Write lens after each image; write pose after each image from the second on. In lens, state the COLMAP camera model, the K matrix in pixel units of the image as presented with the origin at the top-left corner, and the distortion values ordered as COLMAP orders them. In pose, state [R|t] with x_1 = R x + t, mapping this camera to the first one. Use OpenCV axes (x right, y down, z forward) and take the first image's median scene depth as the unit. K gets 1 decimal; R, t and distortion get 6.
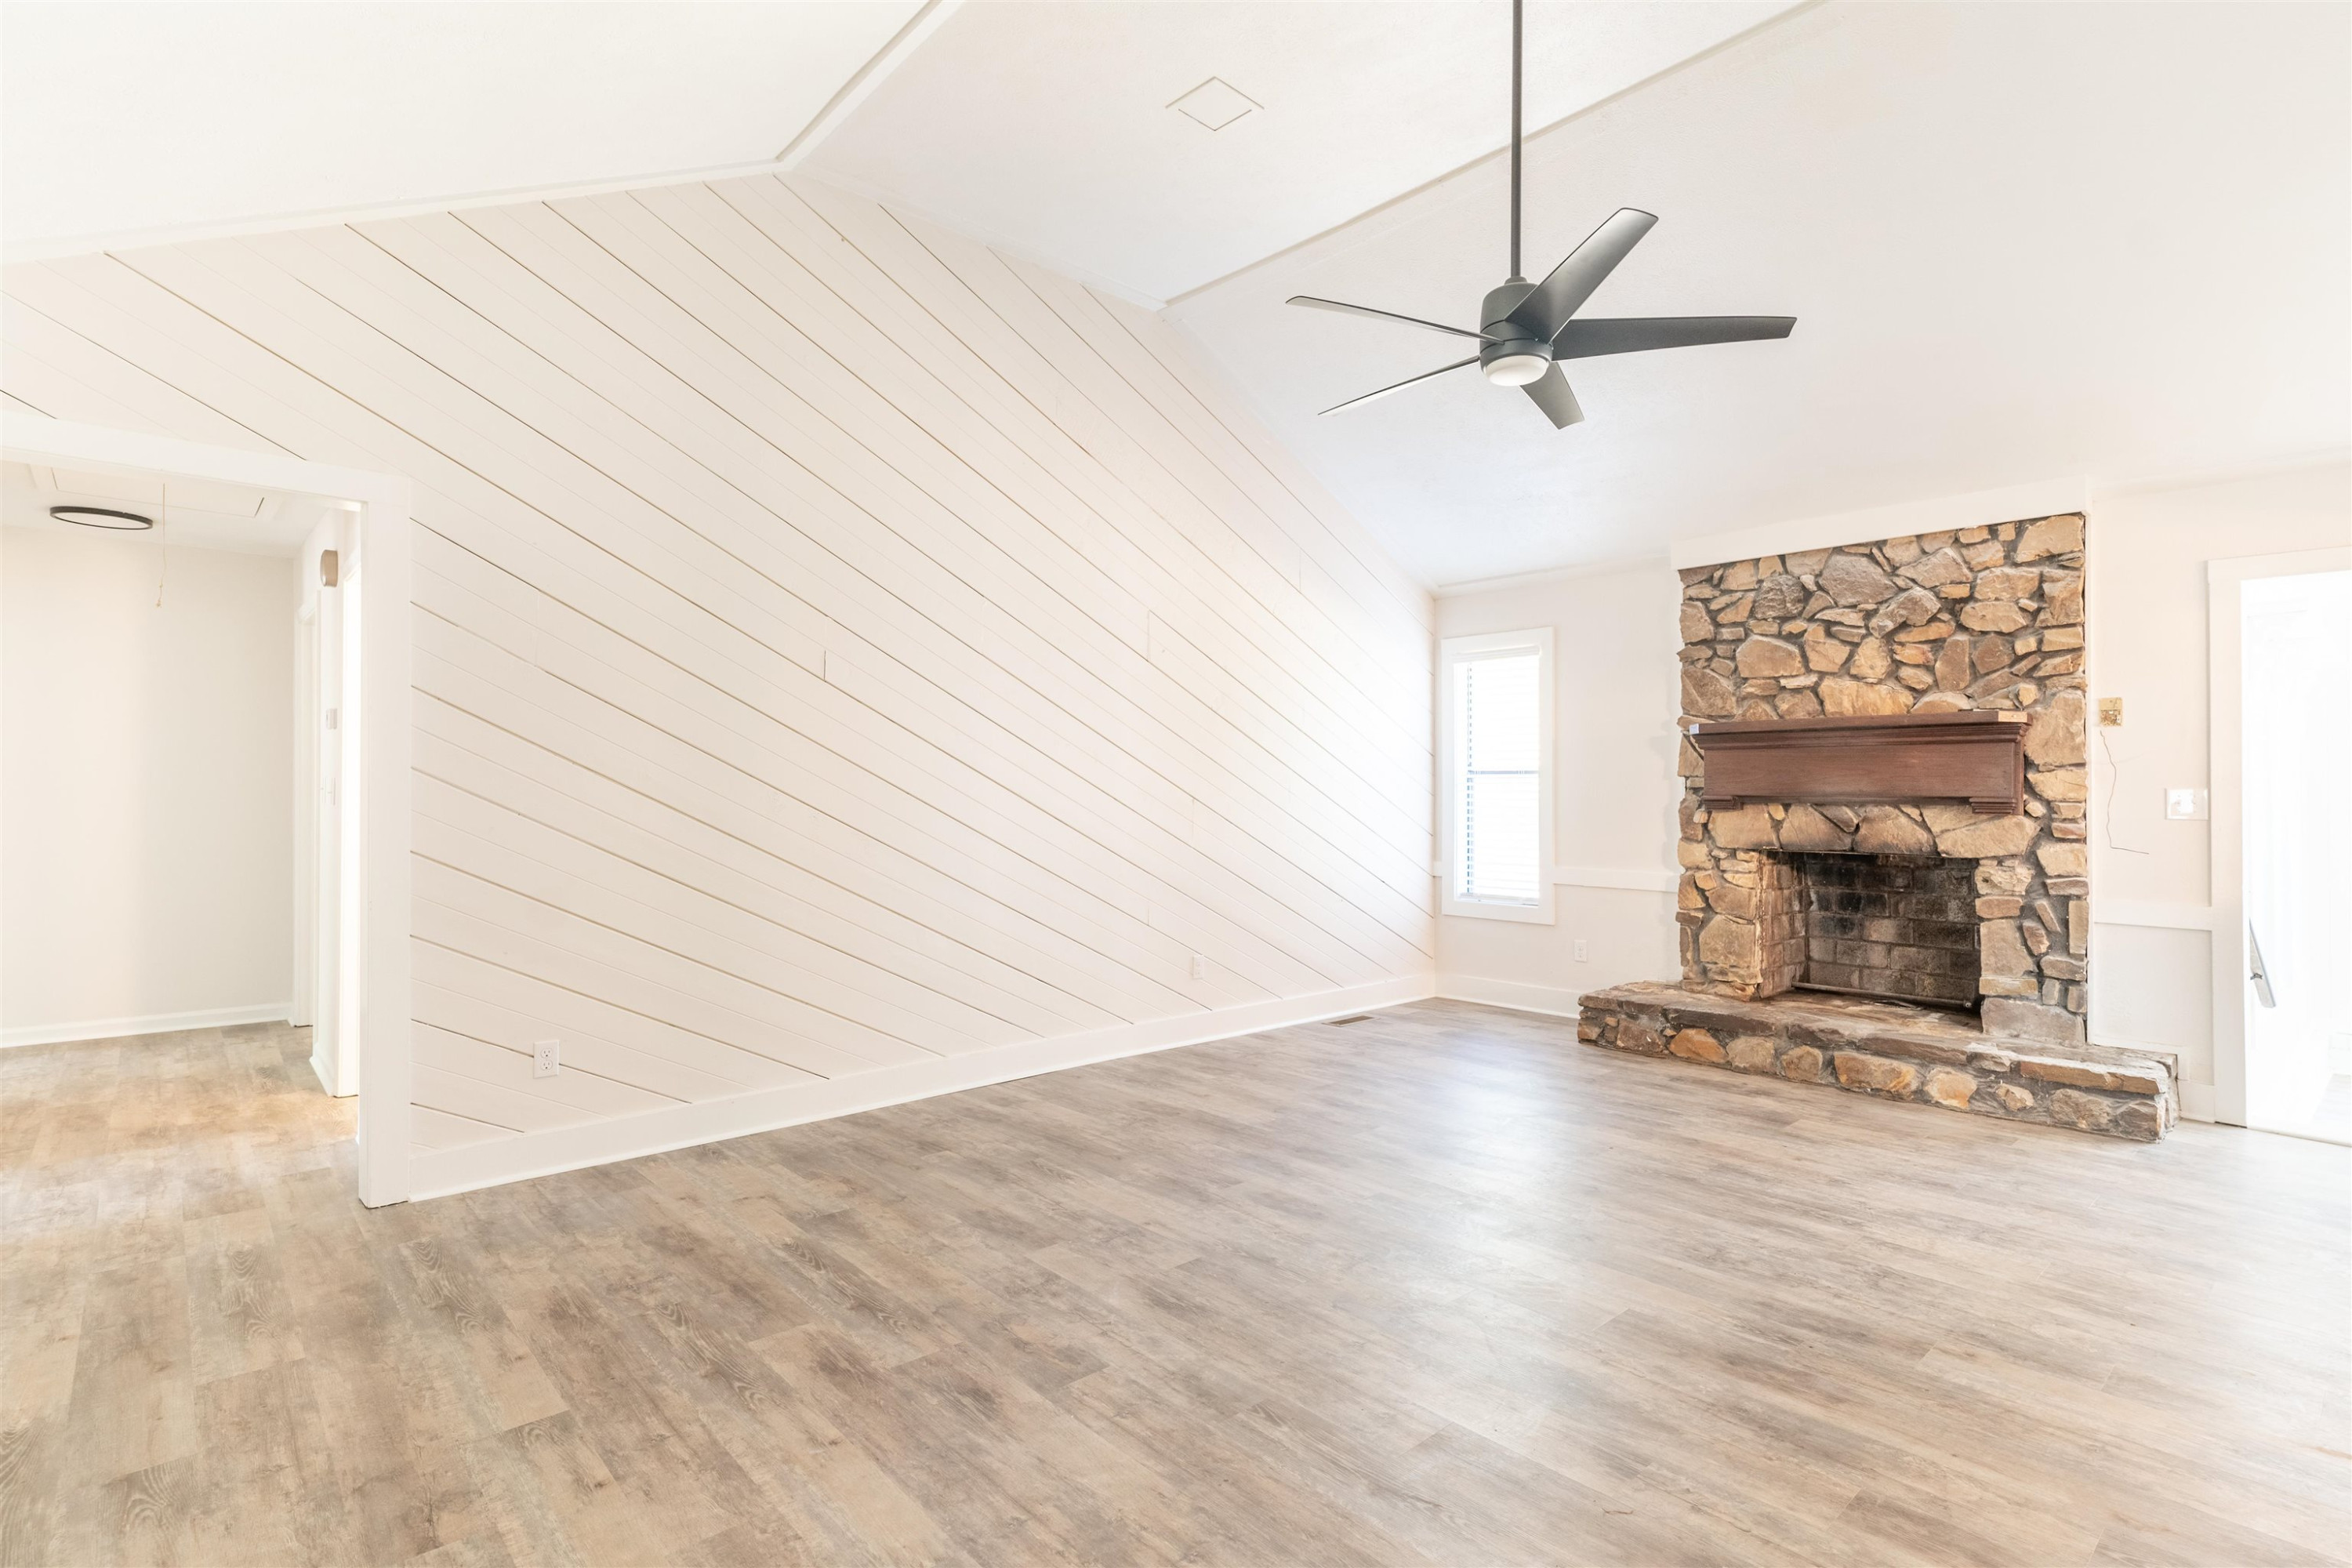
lens RADIAL K [[1140.1, 0, 1176.0], [0, 1140.1, 784.0], [0, 0, 1]] dist [-0.002902, 0.000488]
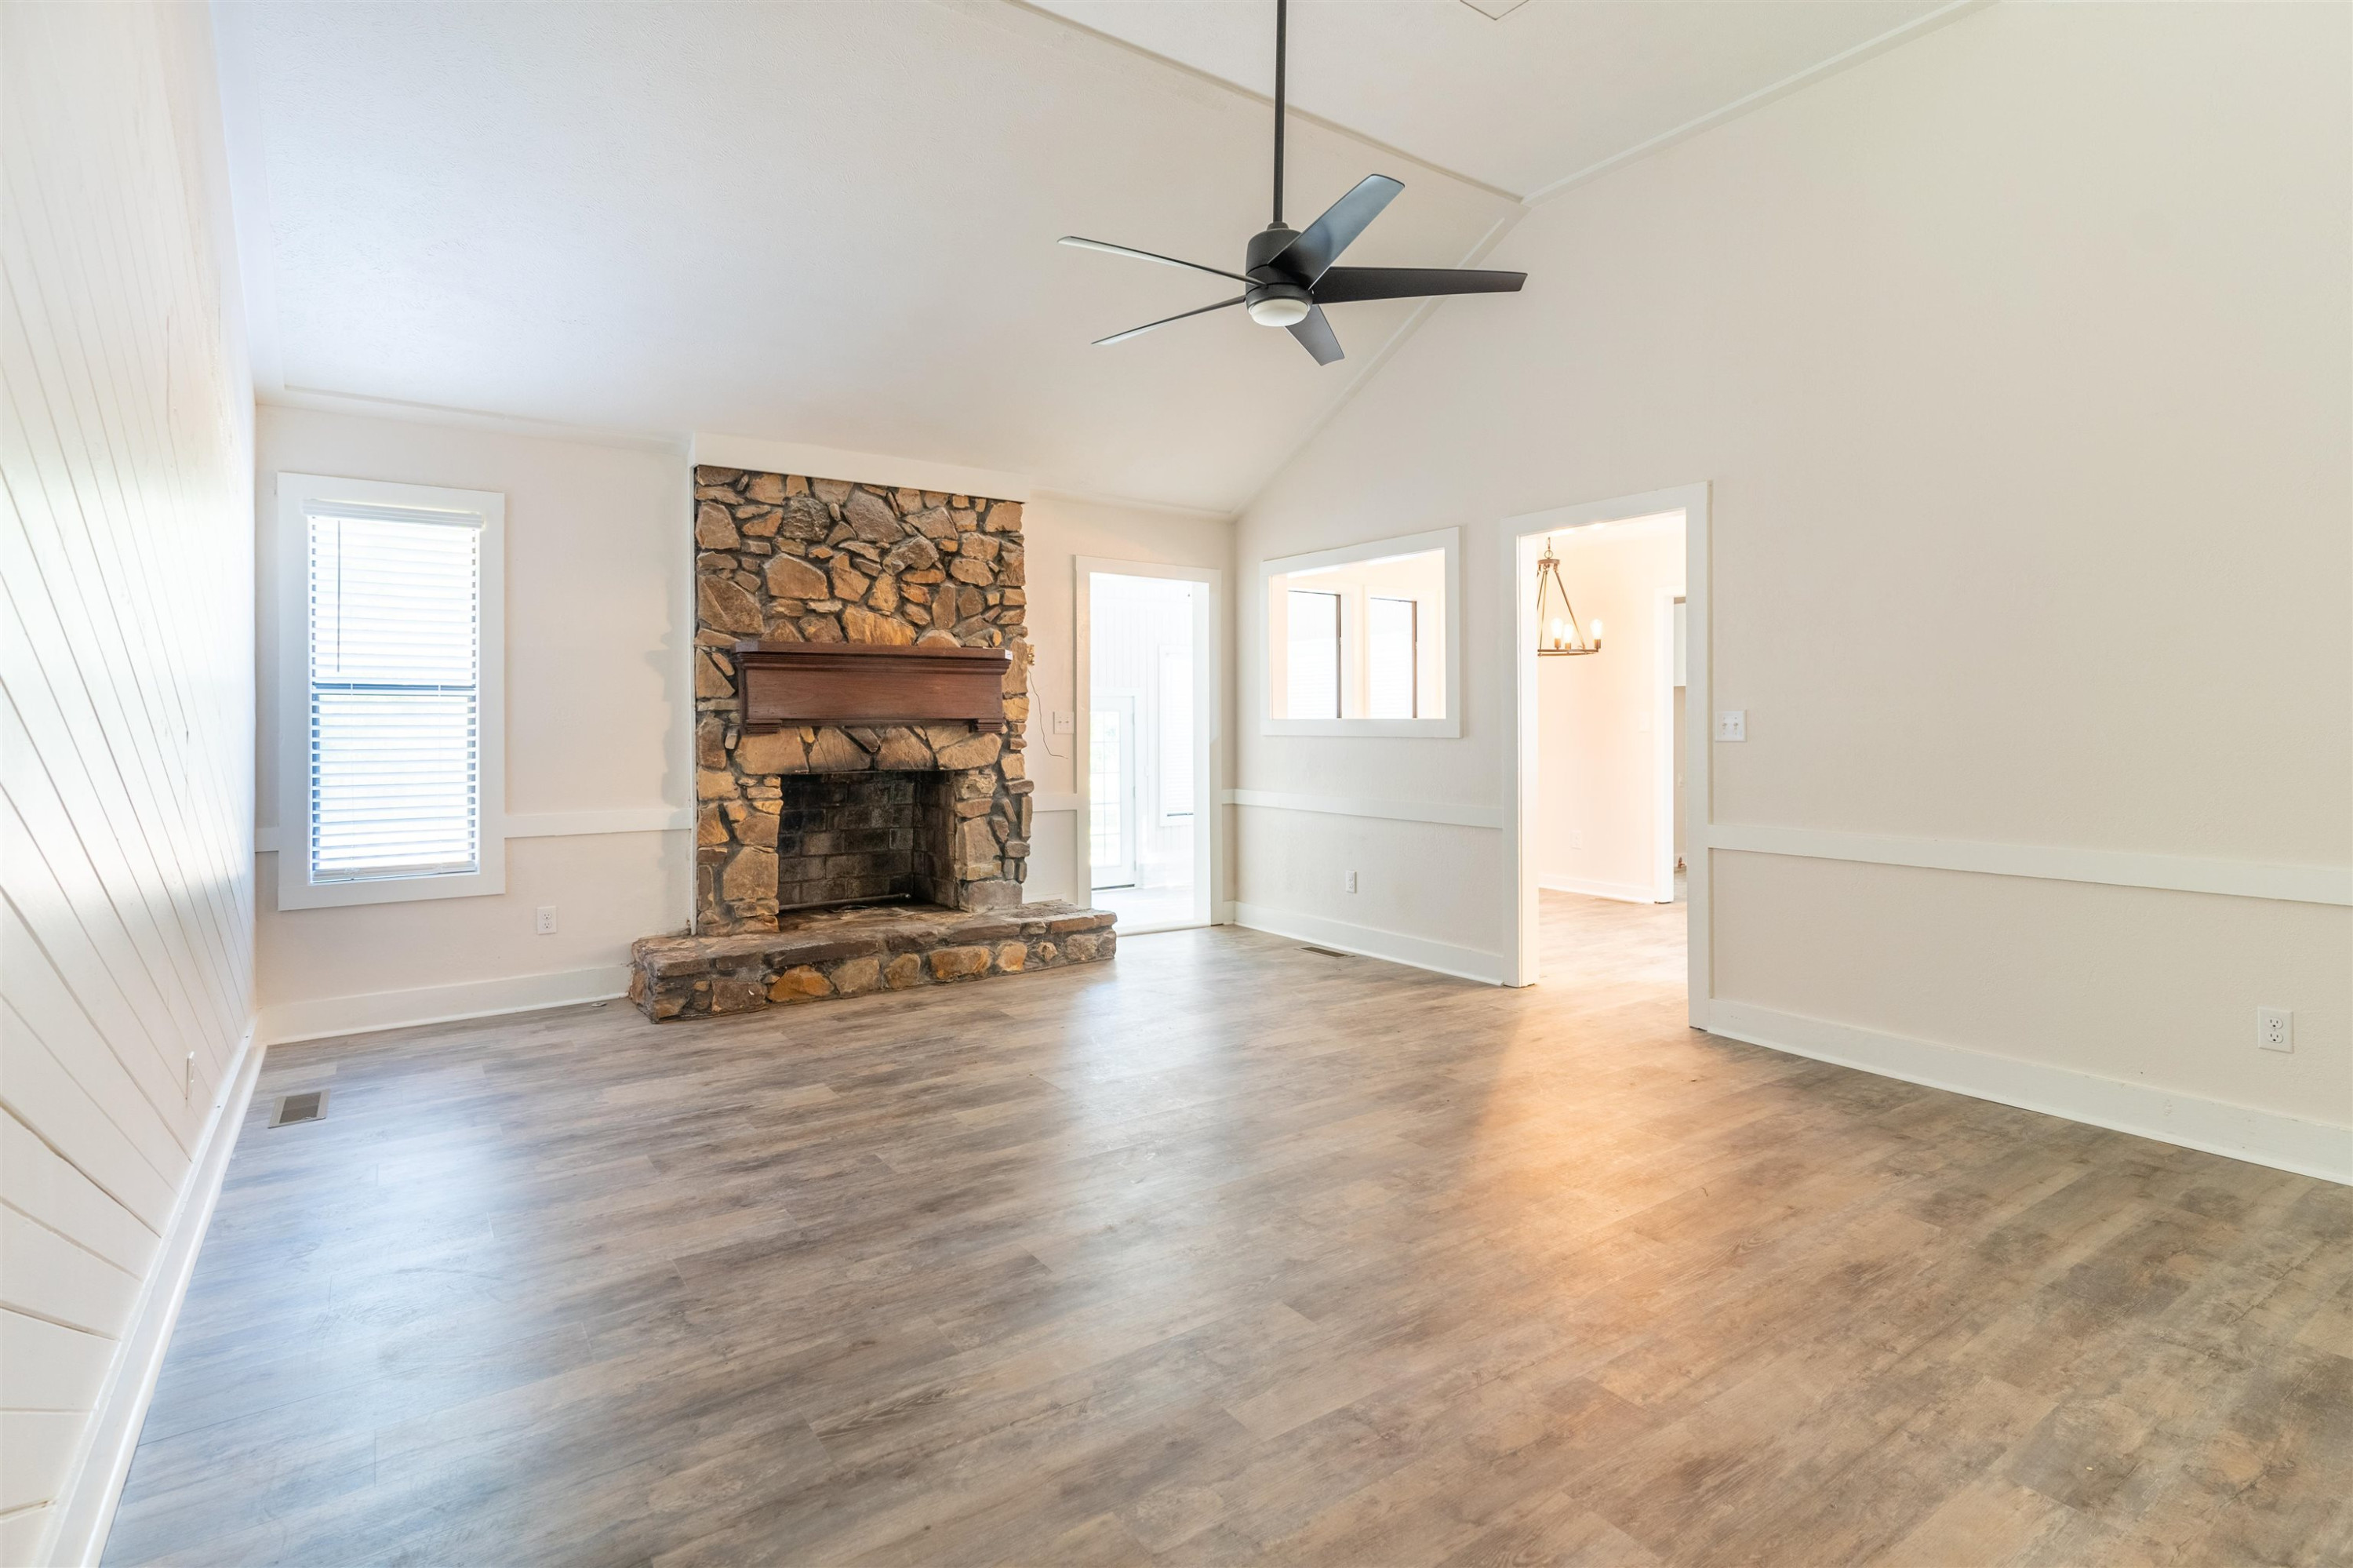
lens RADIAL K [[1173.4, 0, 1182.5], [0, 1173.4, 717.0], [0, 0, 1]] dist [0.001365, 0.000420]
pose [[0.112395, -0.003499, 0.993657, -0.484590], [-0.005616, 0.999976, 0.004157, 0.002827], [-0.993648, -0.006048, 0.112373, 0.595862]]
